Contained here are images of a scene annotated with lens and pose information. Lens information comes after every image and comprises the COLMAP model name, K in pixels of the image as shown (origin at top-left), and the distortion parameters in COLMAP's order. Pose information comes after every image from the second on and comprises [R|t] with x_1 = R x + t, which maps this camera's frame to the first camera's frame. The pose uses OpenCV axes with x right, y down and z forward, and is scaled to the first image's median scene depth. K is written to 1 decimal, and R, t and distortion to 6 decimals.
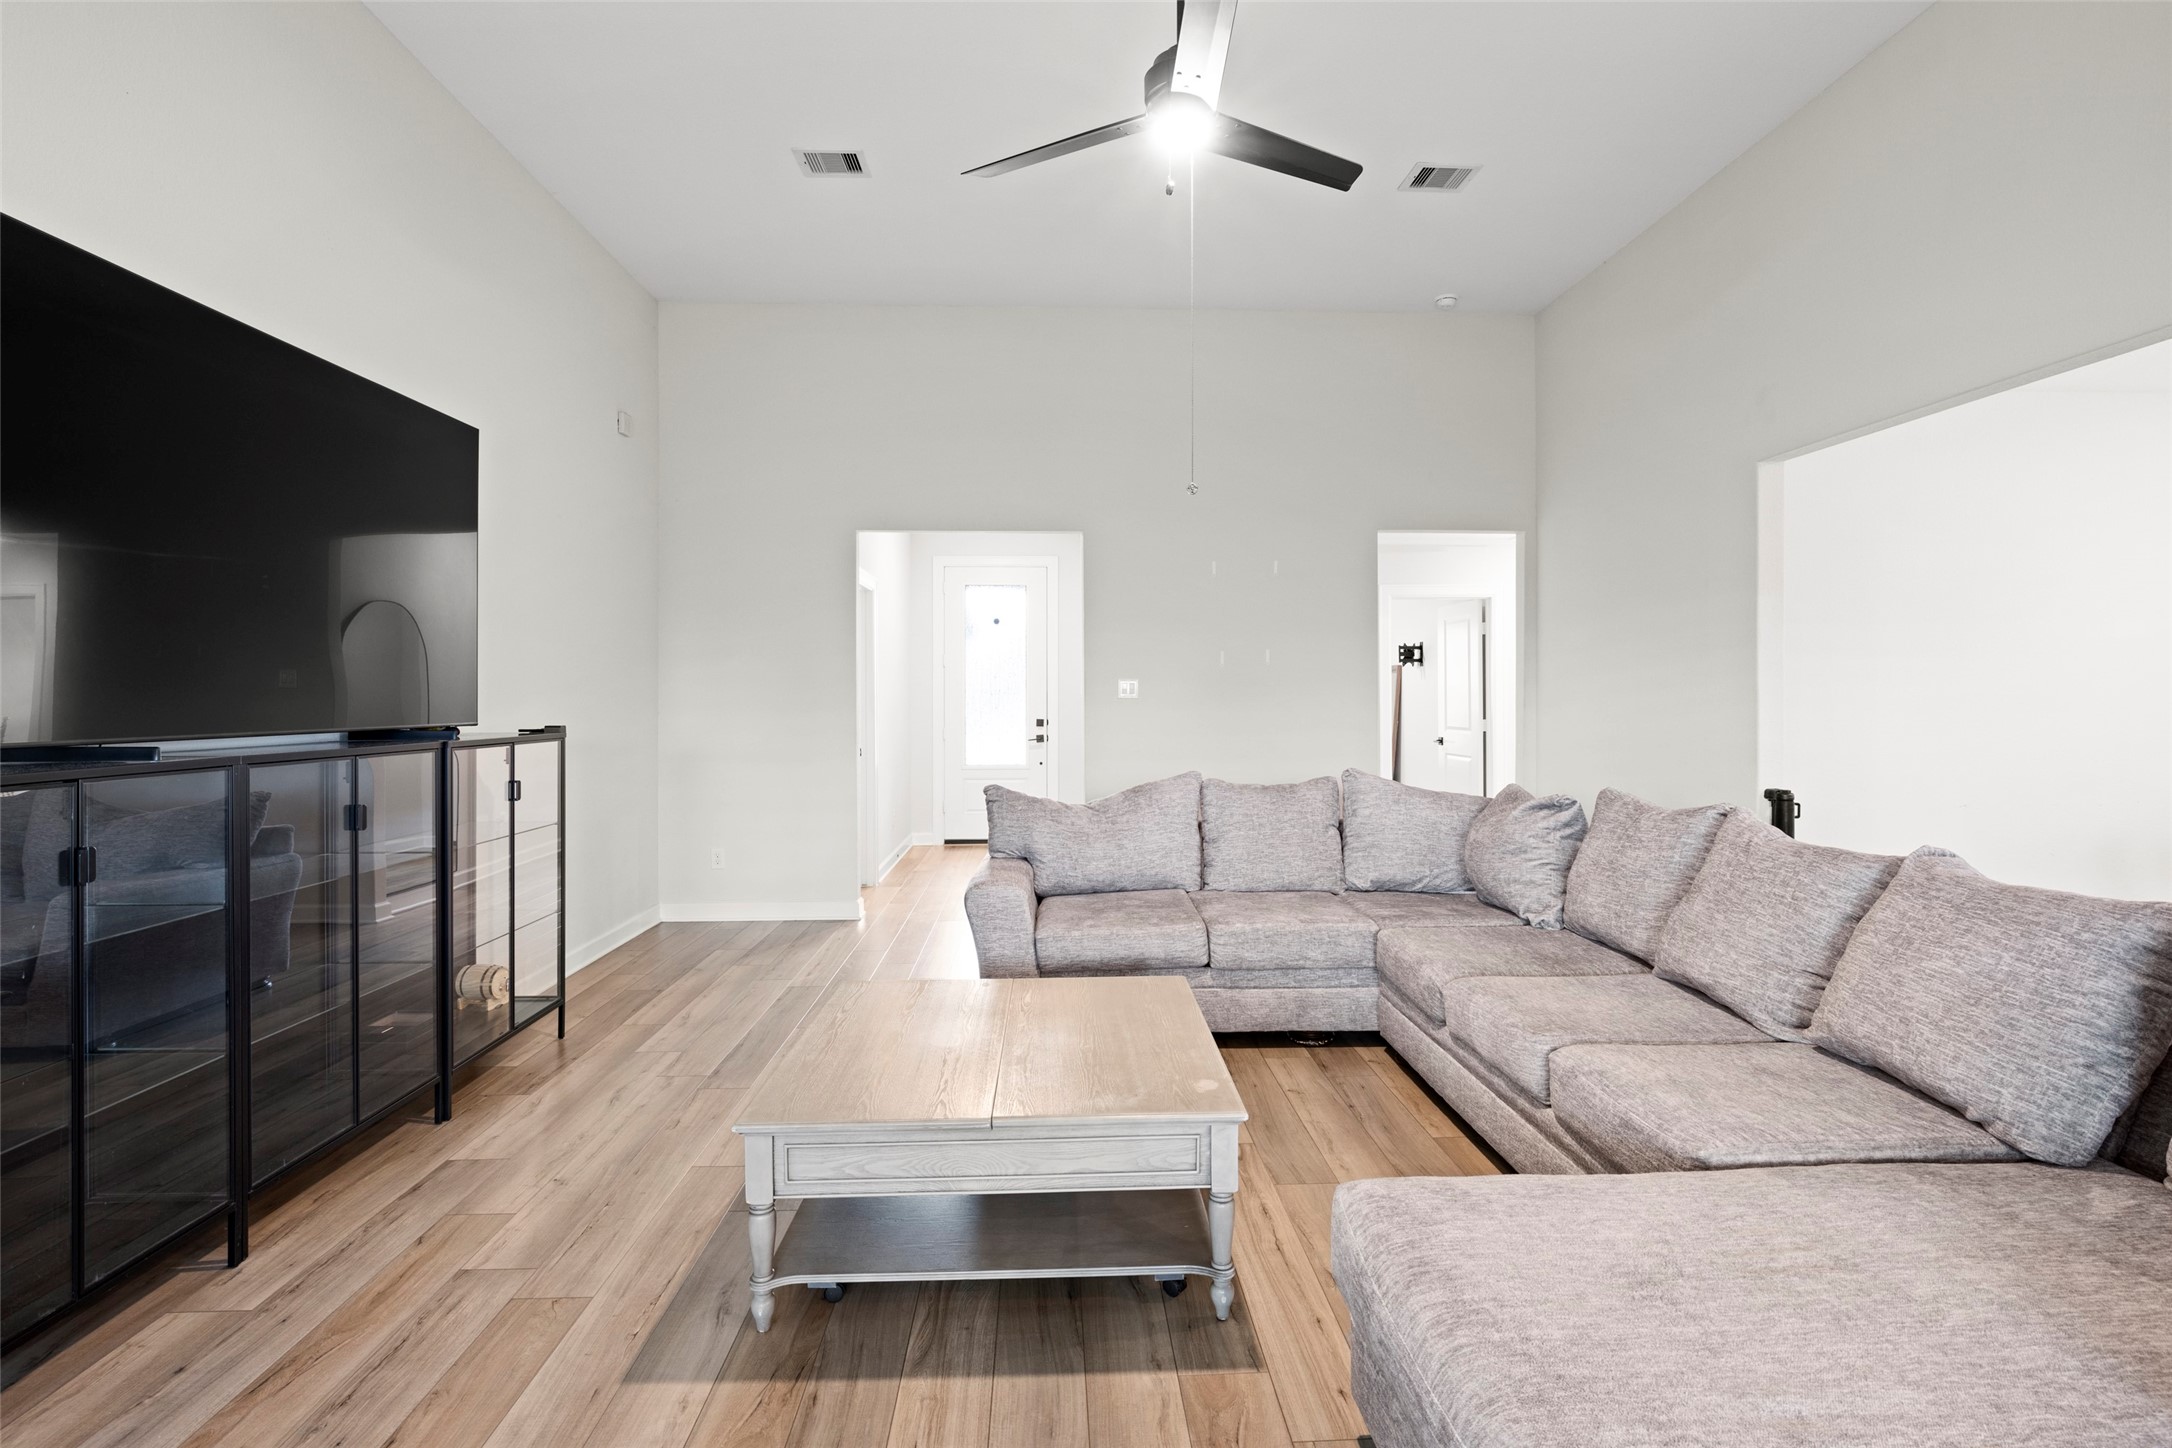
lens RADIAL K [[1023.5, 0, 1086.5], [0, 1023.5, 697.8], [0, 0, 1]] dist [-0.010661, 0.001279]
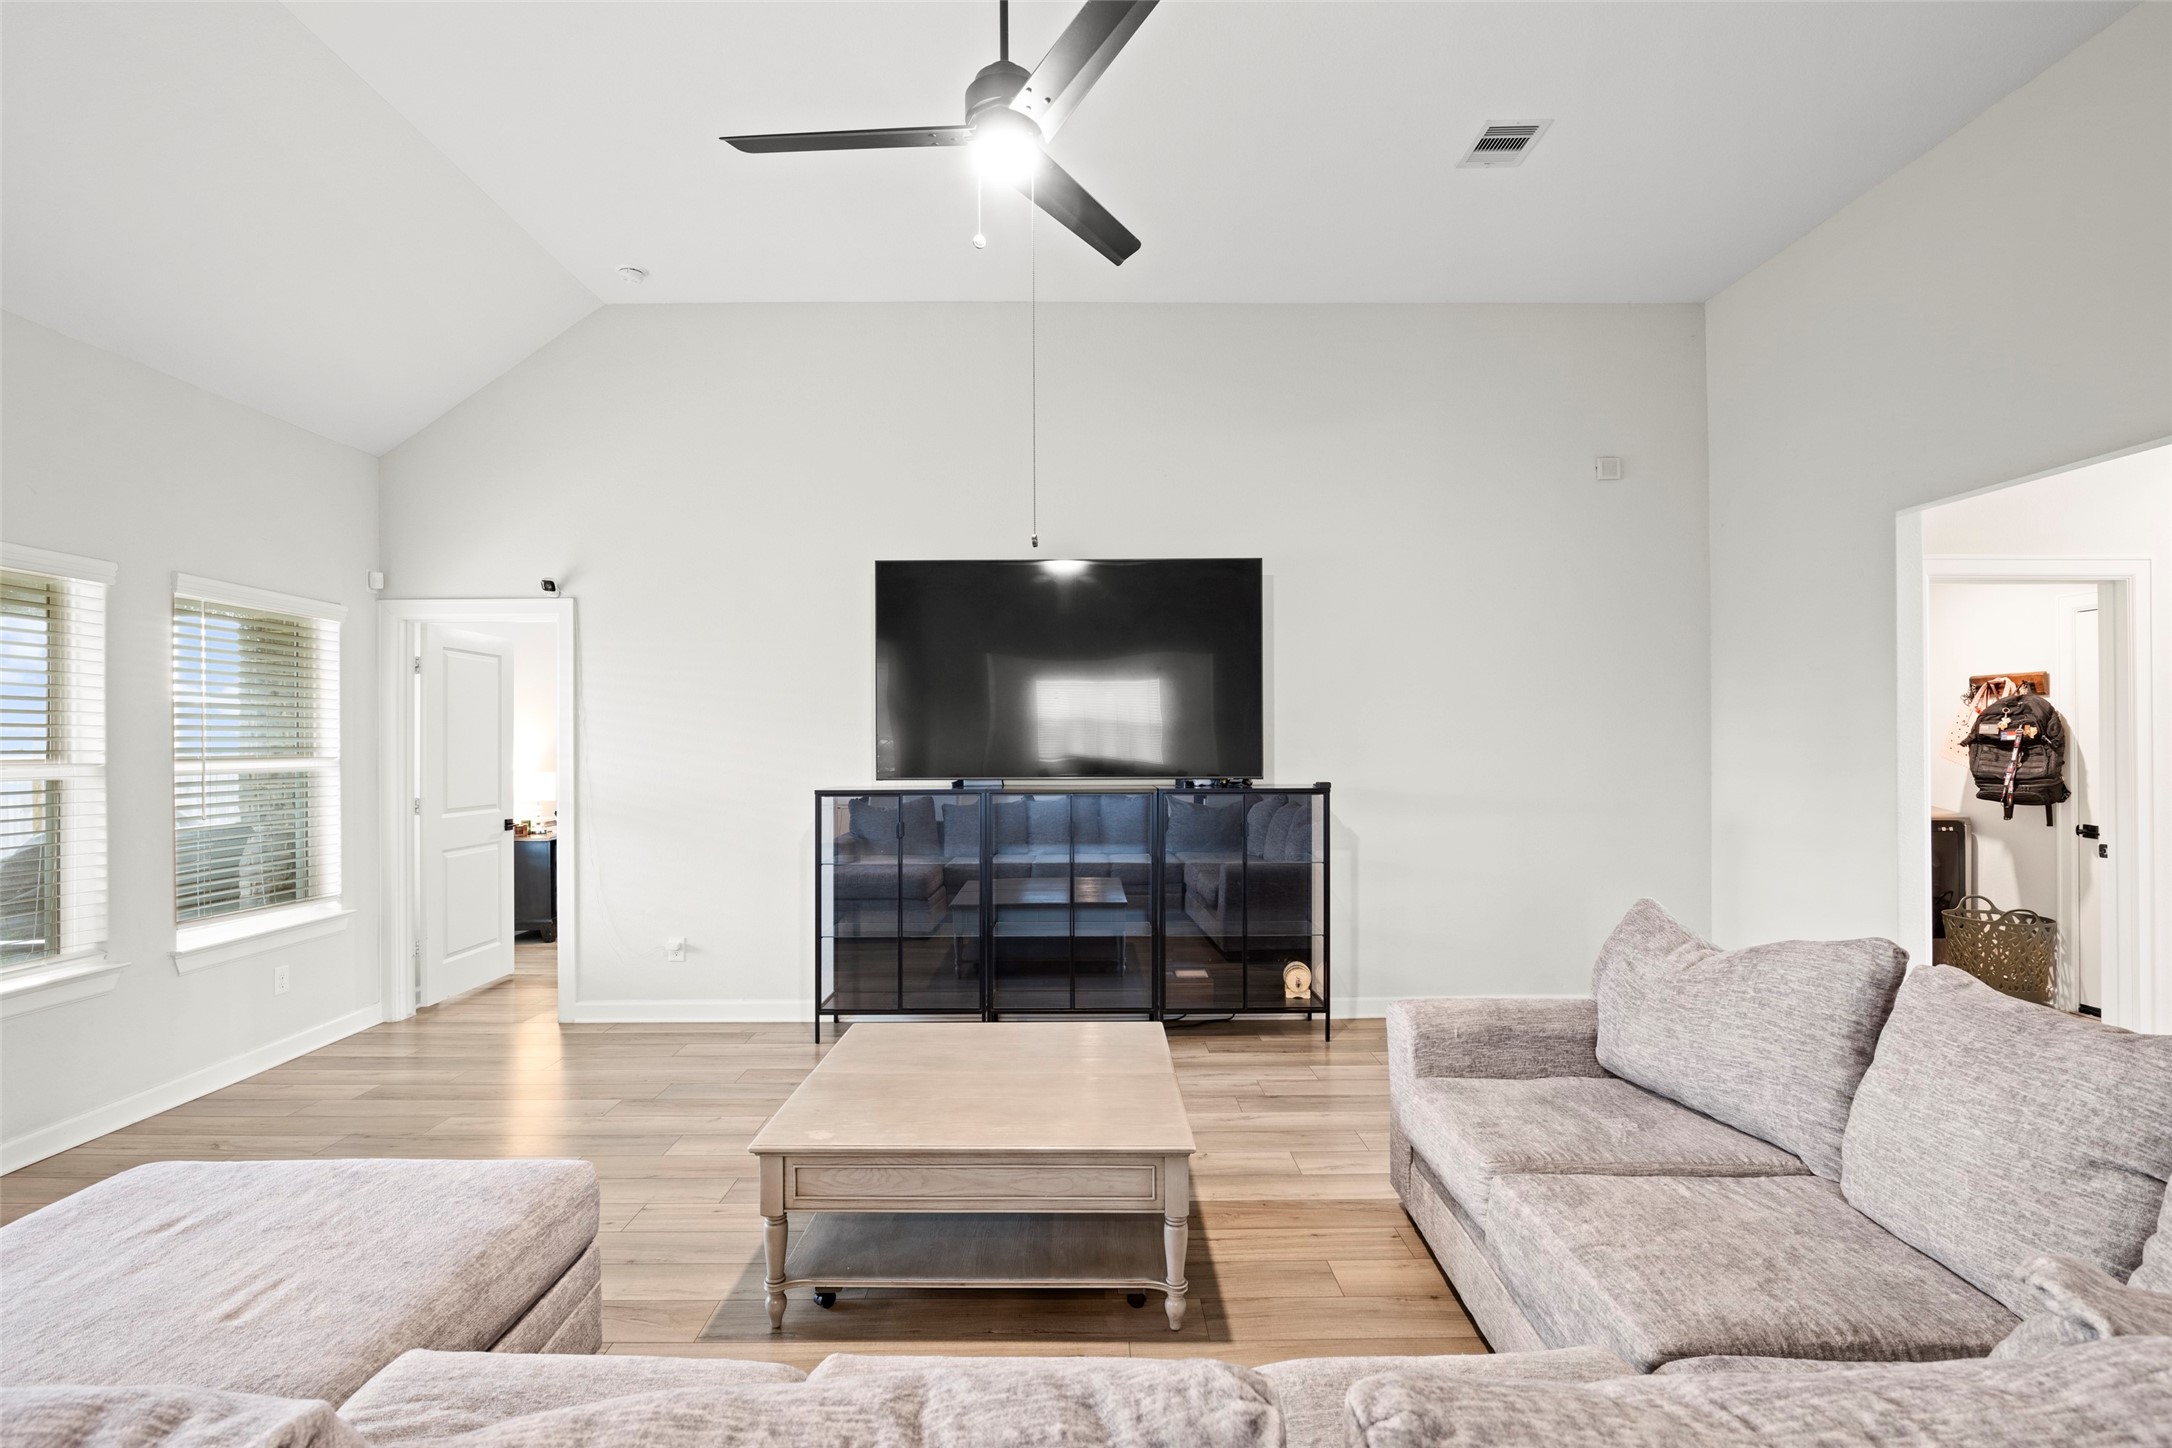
lens RADIAL K [[997.2, 0, 1077.4], [0, 997.2, 735.1], [0, 0, 1]] dist [-0.009783, 0.001031]
pose [[-0.040332, -0.001939, -0.999184, 0.727363], [0.002579, 0.999995, -0.002045, -0.028490], [0.999183, -0.002659, -0.040327, 0.816185]]
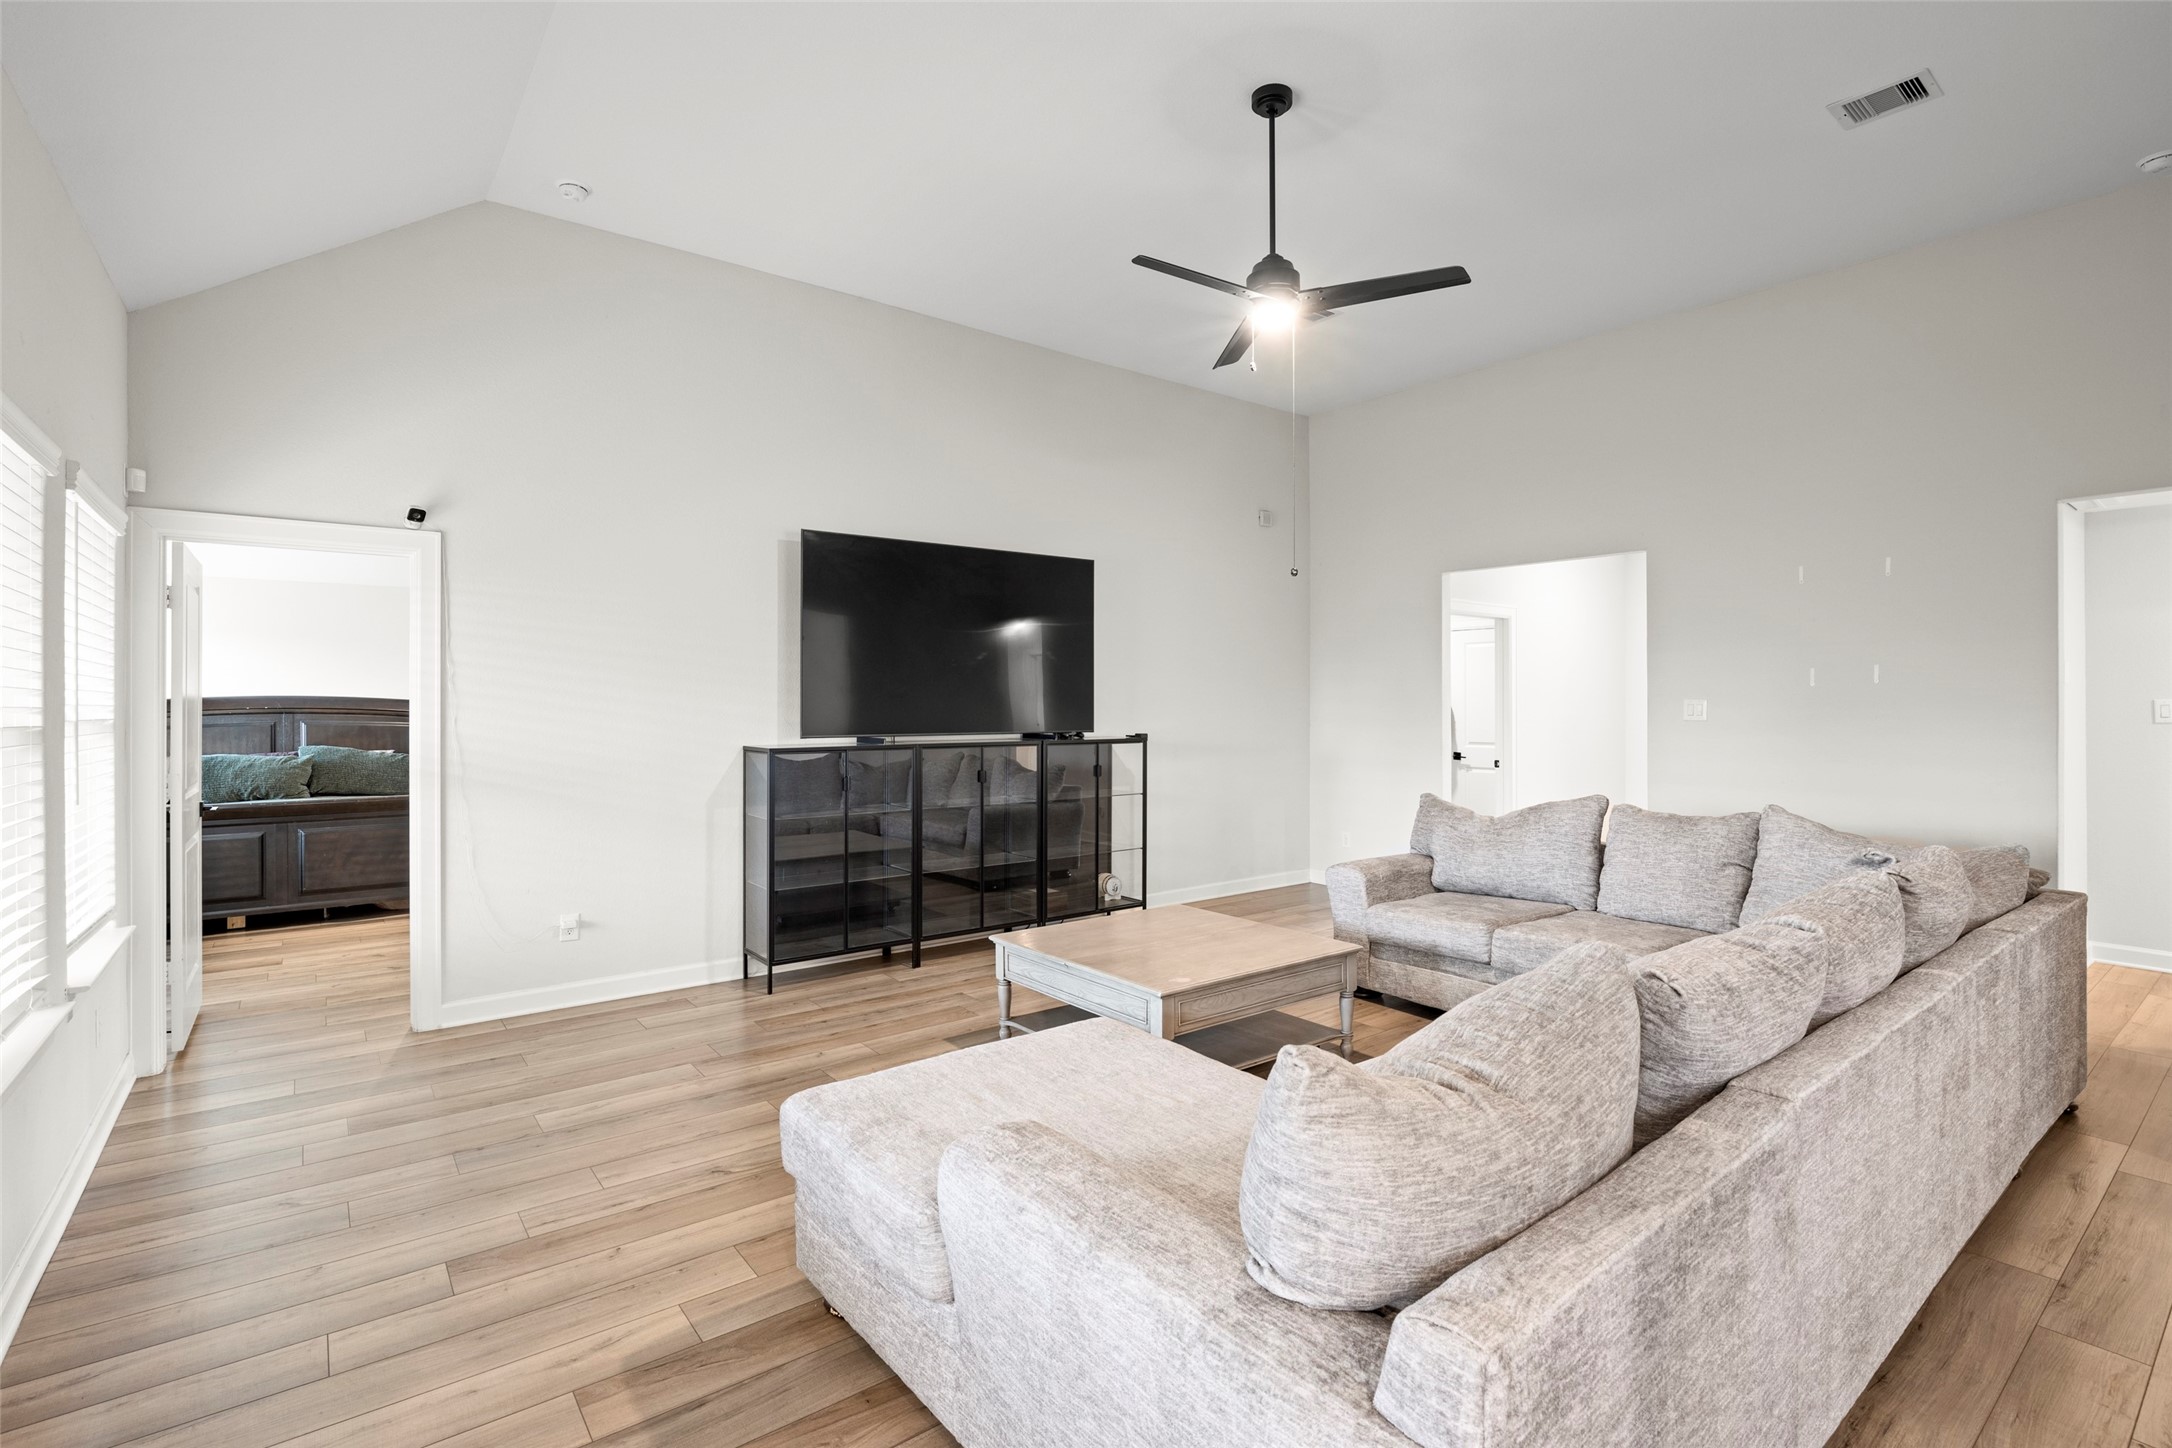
lens RADIAL K [[1010.1, 0, 1082.8], [0, 1010.1, 698.2], [0, 0, 1]] dist [-0.005481, -0.000266]
pose [[0.578938, -0.000365, -0.815371, 0.789817], [-0.003140, 0.999991, -0.002677, -0.025465], [0.815365, 0.004110, 0.578932, -0.002717]]
